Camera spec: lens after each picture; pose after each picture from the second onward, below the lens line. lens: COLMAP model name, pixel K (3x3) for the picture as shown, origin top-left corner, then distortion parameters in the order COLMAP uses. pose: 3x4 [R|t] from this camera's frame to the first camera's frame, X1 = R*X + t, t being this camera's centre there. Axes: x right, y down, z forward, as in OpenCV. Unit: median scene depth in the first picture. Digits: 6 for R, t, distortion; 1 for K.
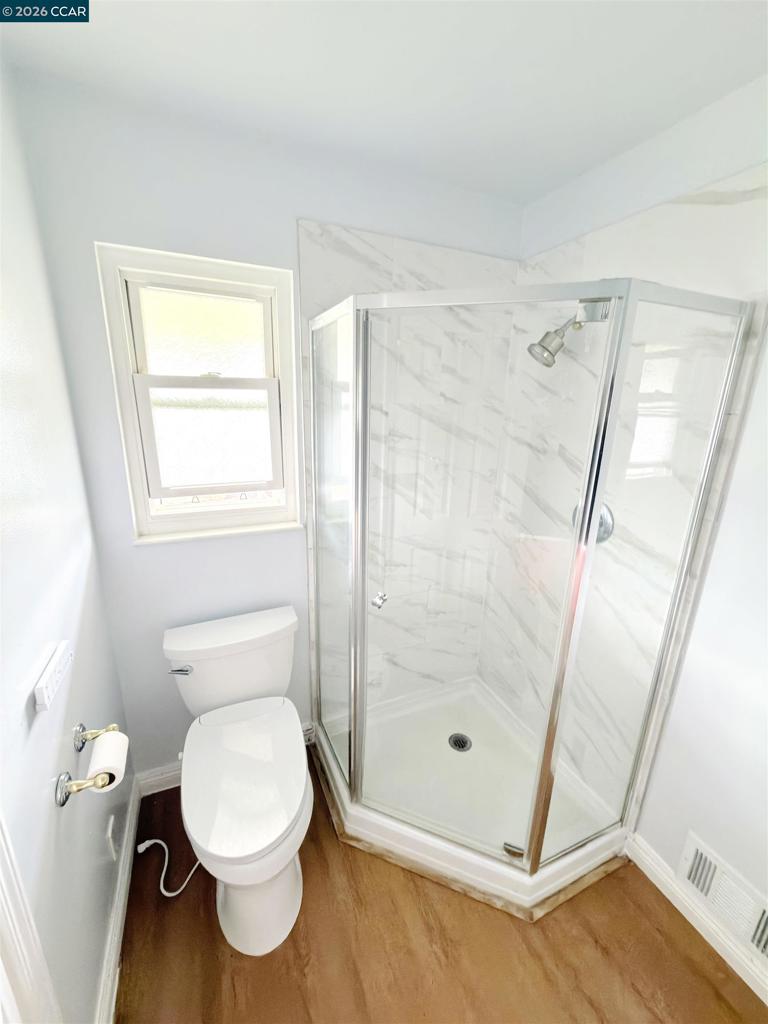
lens RADIAL K [[409.2, 0, 384.8], [0, 409.2, 509.7], [0, 0, 1]] dist [0.000772, -0.000083]
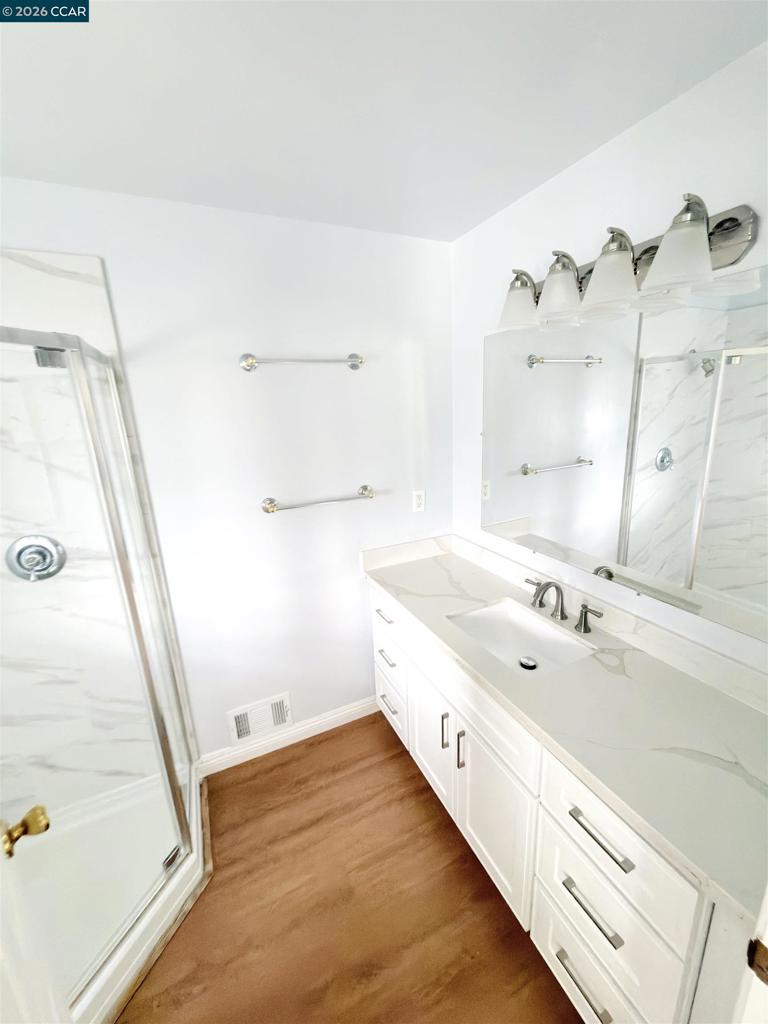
lens RADIAL K [[409.2, 0, 386.6], [0, 409.2, 510.1], [0, 0, 1]] dist [0.000772, -0.000083]
pose [[-0.028160, -0.278238, 0.960099, -0.466421], [0.312214, 0.909980, 0.272871, -0.092479], [-0.949594, 0.307441, 0.061244, 0.140331]]
